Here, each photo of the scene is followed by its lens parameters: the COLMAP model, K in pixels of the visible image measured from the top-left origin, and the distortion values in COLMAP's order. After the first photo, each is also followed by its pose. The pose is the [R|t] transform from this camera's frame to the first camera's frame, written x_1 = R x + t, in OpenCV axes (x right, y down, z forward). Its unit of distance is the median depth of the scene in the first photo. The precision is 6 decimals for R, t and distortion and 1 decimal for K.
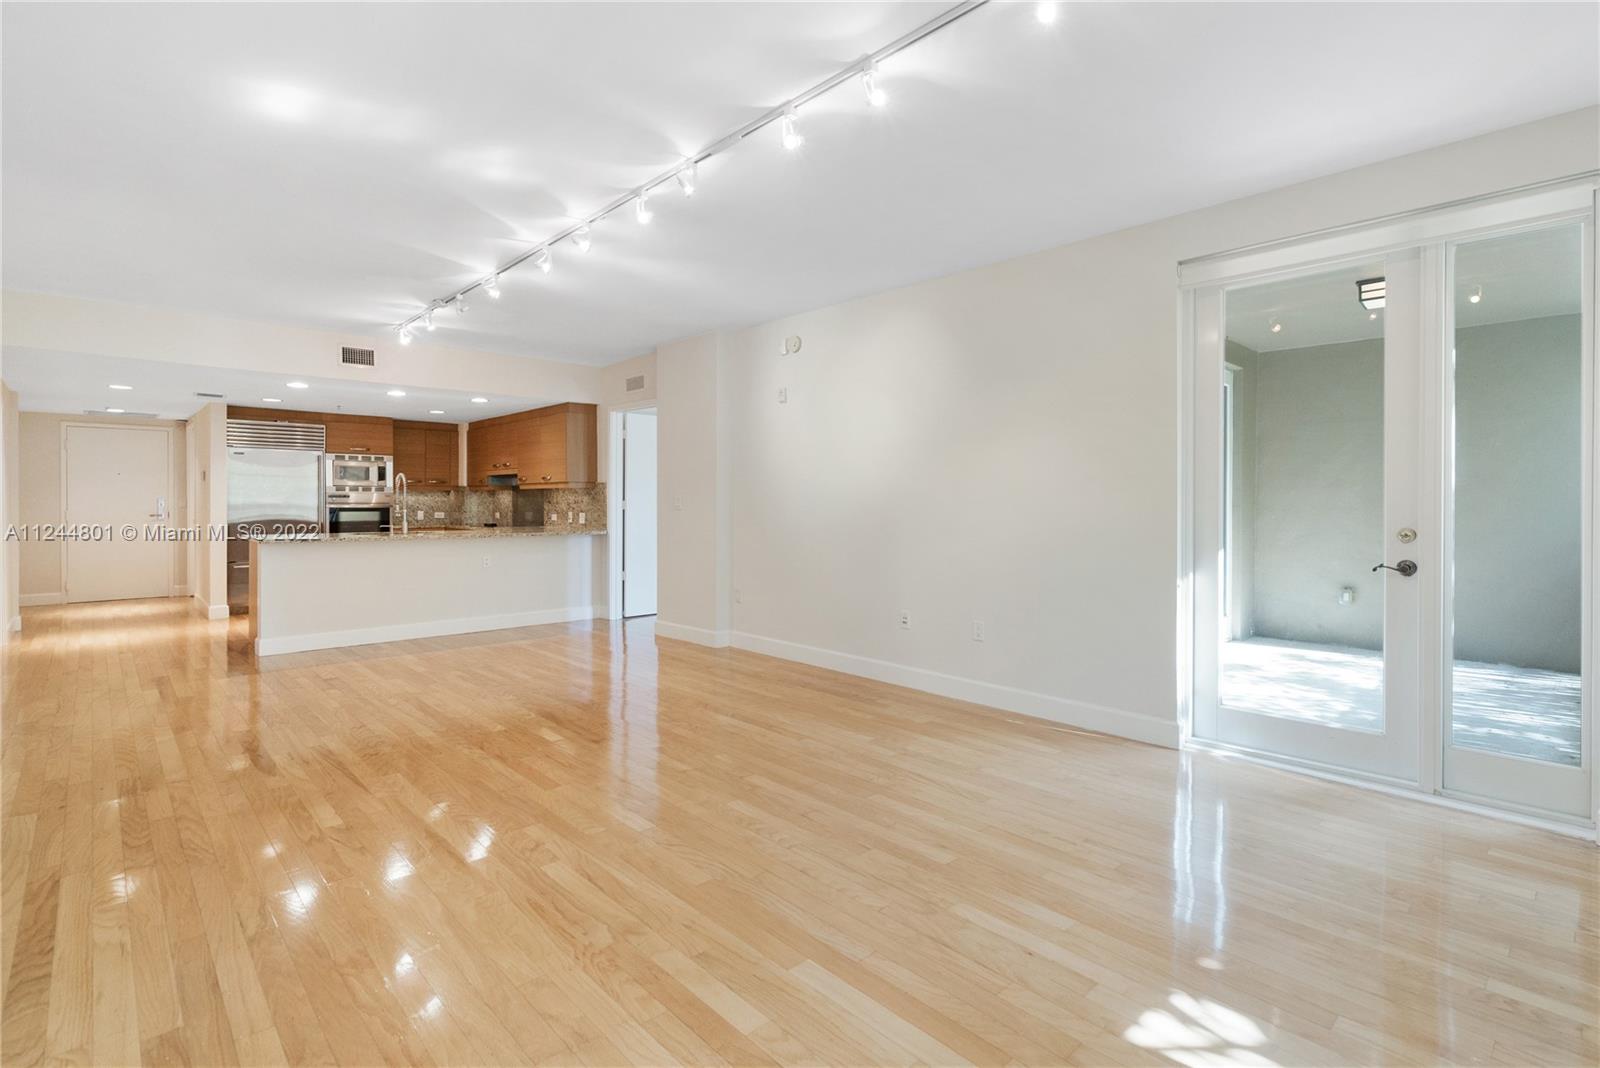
lens RADIAL K [[742.6, 0, 803.9], [0, 742.6, 497.2], [0, 0, 1]] dist [-0.000005, 0.000034]
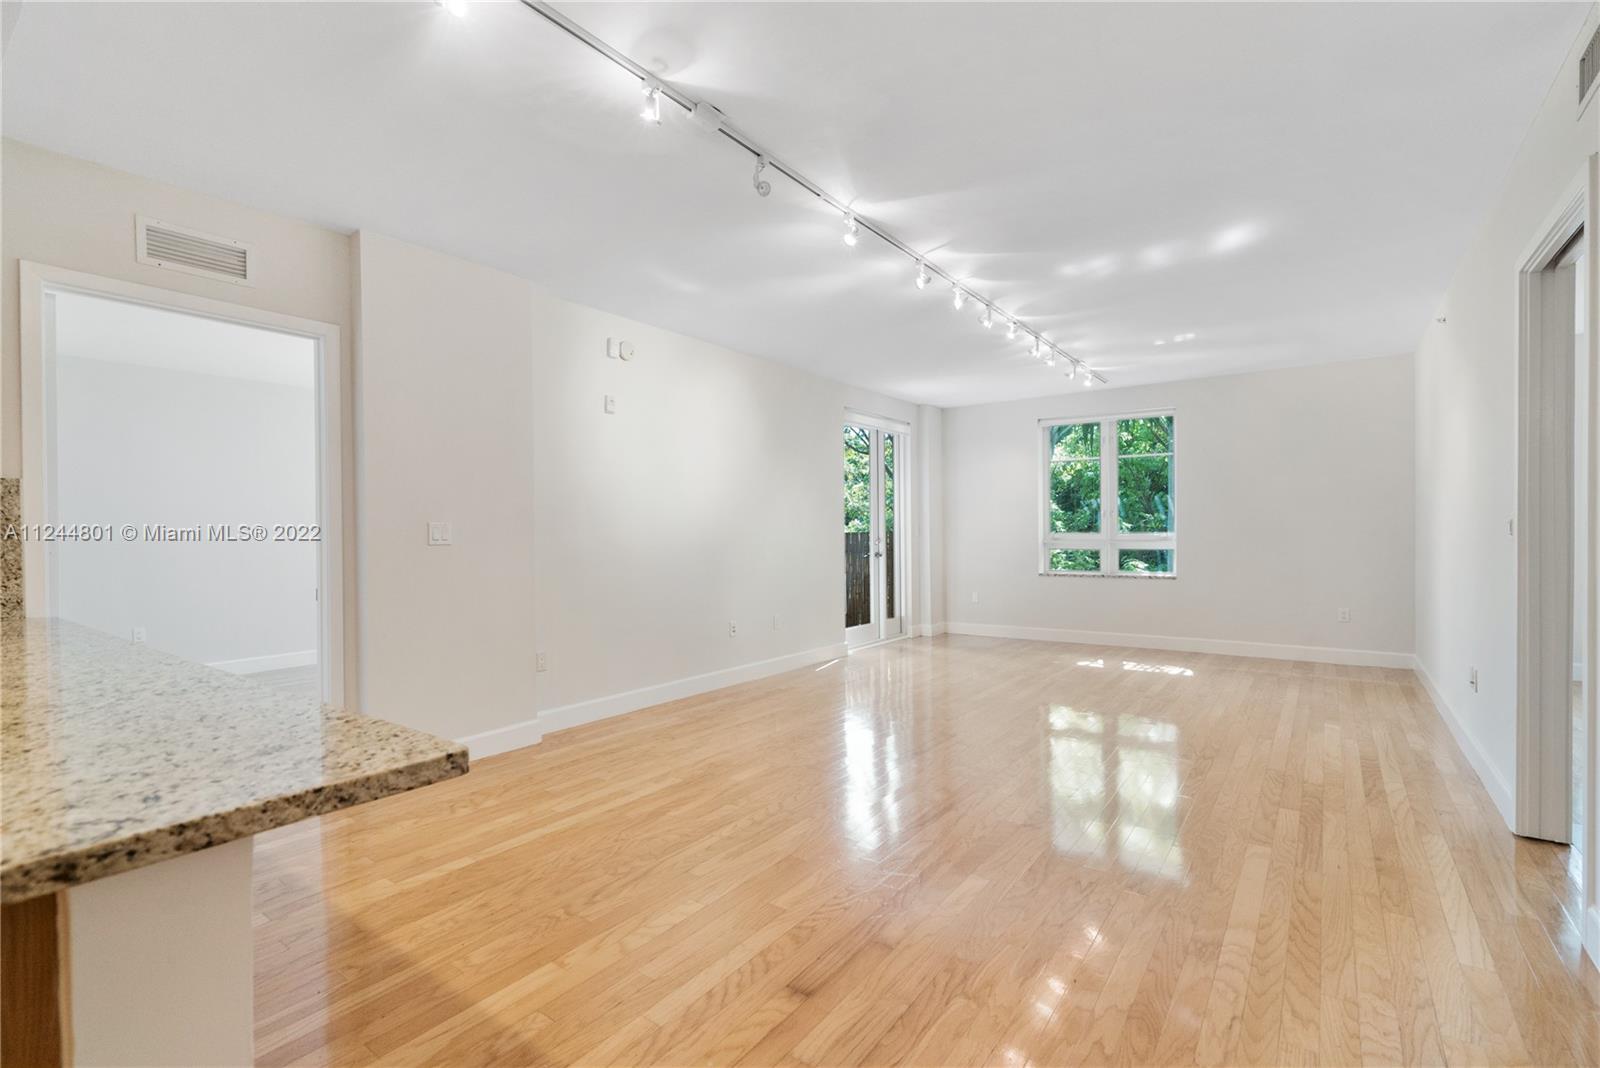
lens RADIAL K [[731.7, 0, 800.0], [0, 731.7, 534.0], [0, 0, 1]] dist [0.000070, 0.000002]
pose [[-0.189668, -0.002637, 0.981845, -1.206112], [0.005760, 0.999976, 0.003798, 0.010028], [-0.981831, 0.006376, -0.189648, 1.290260]]
